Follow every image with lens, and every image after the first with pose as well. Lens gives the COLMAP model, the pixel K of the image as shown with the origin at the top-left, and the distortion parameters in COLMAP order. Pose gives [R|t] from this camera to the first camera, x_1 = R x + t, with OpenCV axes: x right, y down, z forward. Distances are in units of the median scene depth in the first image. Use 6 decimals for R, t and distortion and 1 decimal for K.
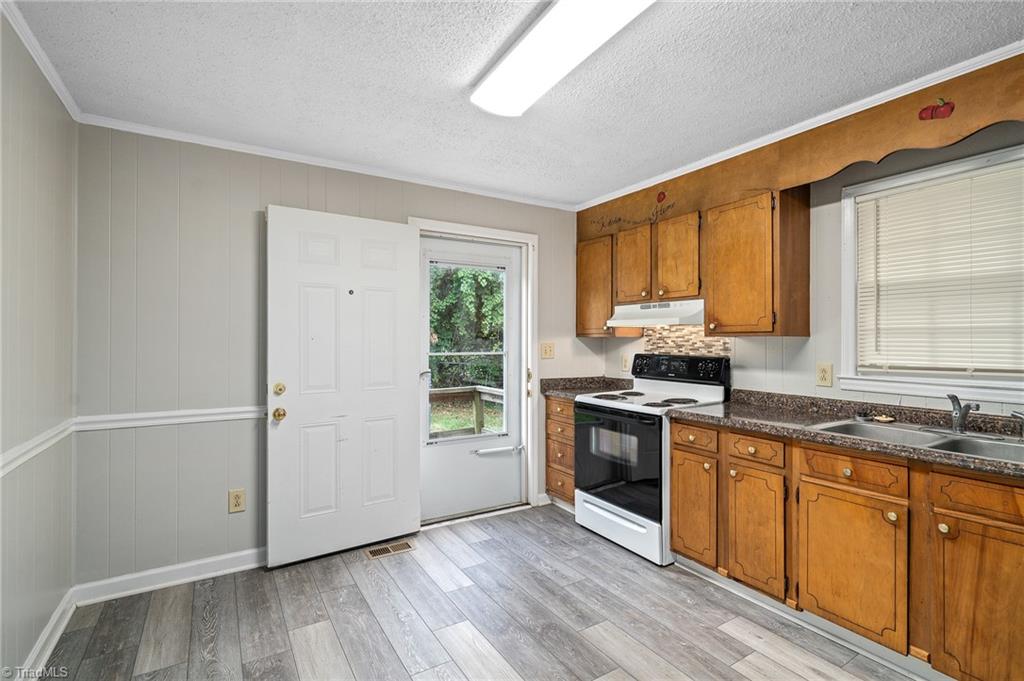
lens RADIAL K [[472.8, 0, 509.1], [0, 472.8, 339.8], [0, 0, 1]] dist [-0.002605, 0.003526]
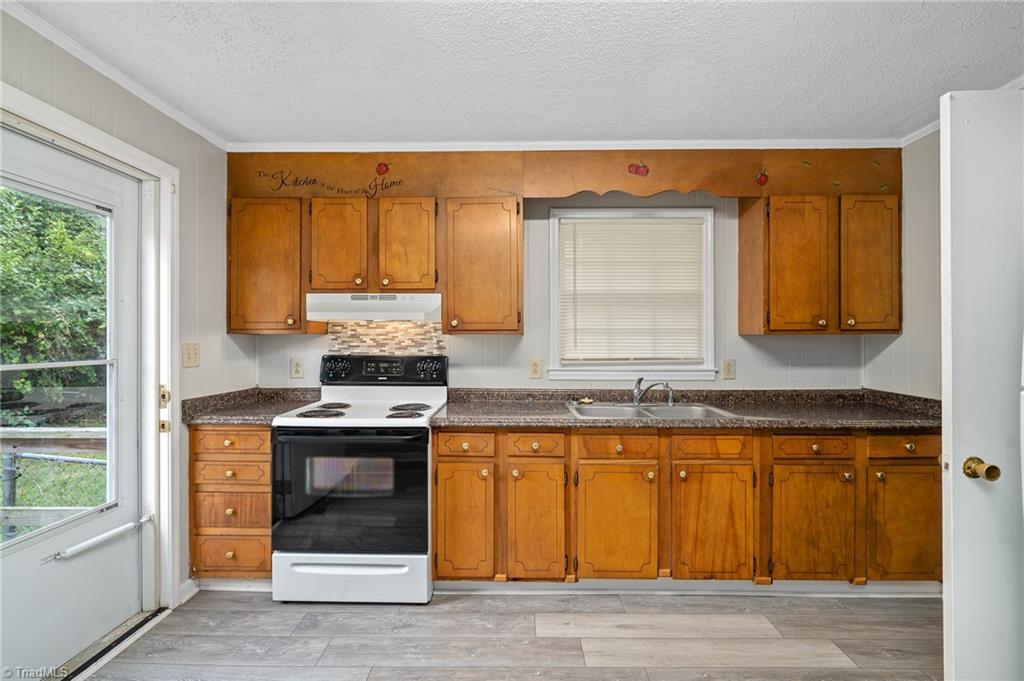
lens RADIAL K [[472.8, 0, 512.4], [0, 472.8, 338.1], [0, 0, 1]] dist [-0.002605, 0.003526]
pose [[0.542559, -0.000700, 0.840018, -0.303135], [0.000031, 1.000000, 0.000813, 0.000059], [-0.840018, -0.000415, 0.542558, 0.398806]]
